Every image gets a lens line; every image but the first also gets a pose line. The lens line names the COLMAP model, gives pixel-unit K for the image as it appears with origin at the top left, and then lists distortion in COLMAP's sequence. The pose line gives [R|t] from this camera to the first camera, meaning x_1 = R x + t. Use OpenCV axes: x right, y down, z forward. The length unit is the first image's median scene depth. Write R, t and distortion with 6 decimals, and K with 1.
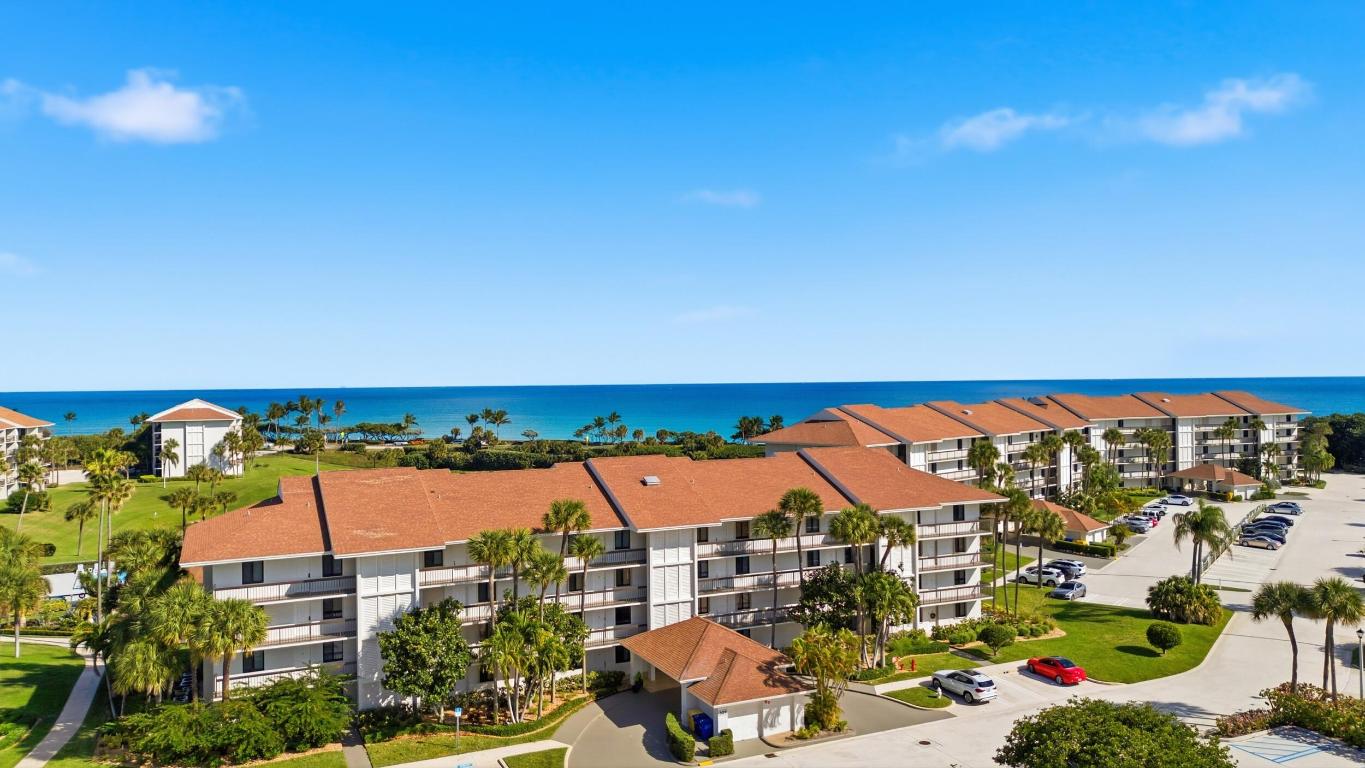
lens RADIAL K [[995.8, 0, 682.5], [0, 995.8, 384.0], [0, 0, 1]] dist [0.092872, -0.100568]
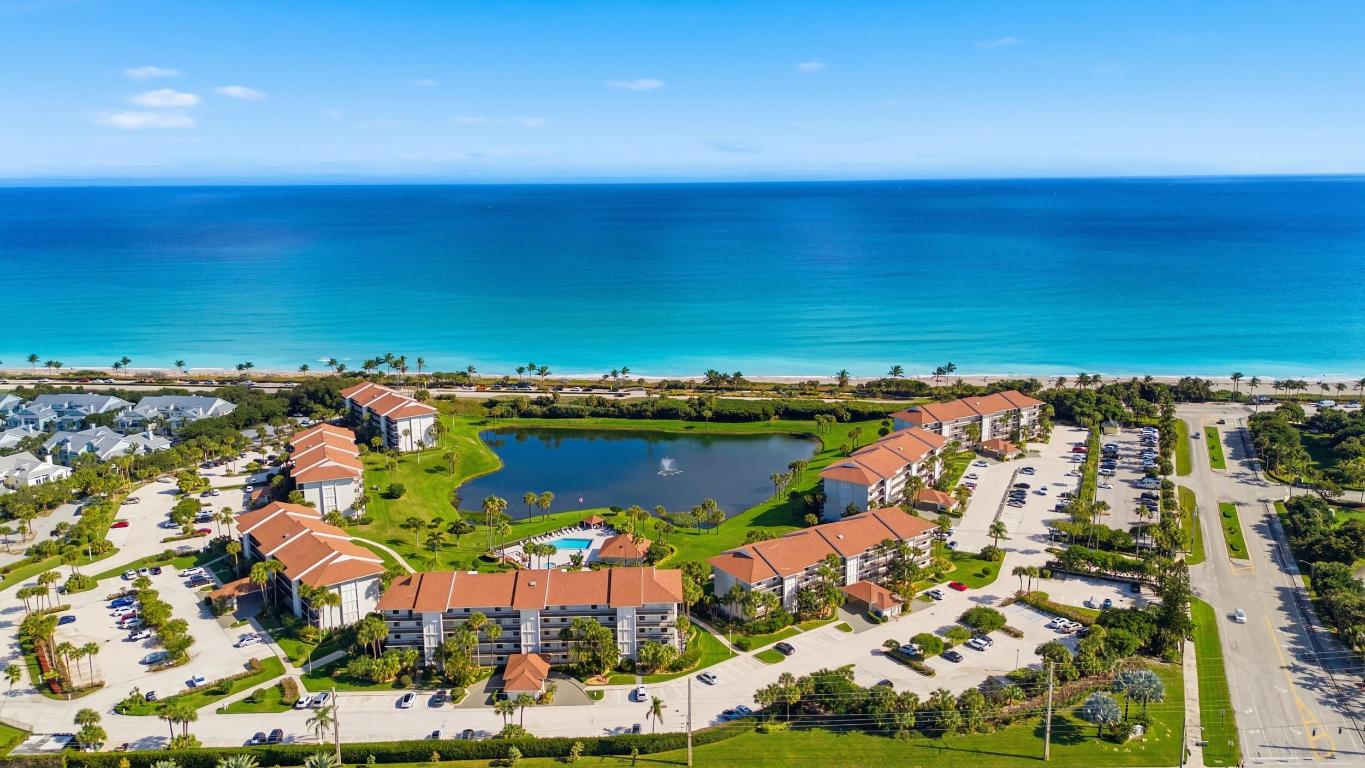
lens RADIAL K [[995.8, 0, 682.5], [0, 995.8, 384.0], [0, 0, 1]] dist [0.092872, -0.100568]
pose [[0.982132, -0.036397, 0.184640, -1.153524], [-0.000586, 0.980524, 0.196400, -1.057077], [-0.188193, -0.192999, 0.962982, -1.975093]]
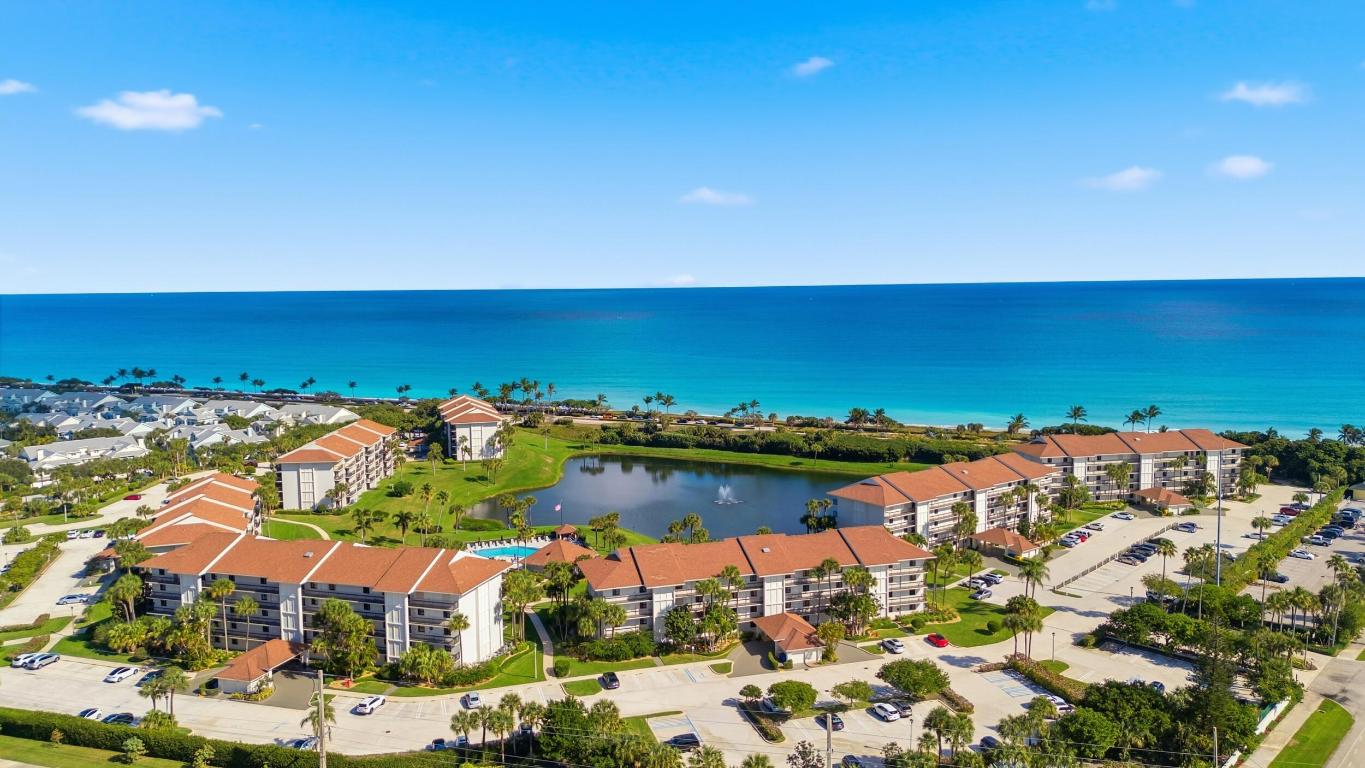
lens RADIAL K [[995.8, 0, 682.5], [0, 995.8, 384.0], [0, 0, 1]] dist [0.092872, -0.100568]
pose [[0.989548, 0.014368, -0.143487, 0.108308], [-0.000107, 0.995097, 0.098907, -0.541902], [0.144205, -0.097858, 0.984697, -1.334719]]
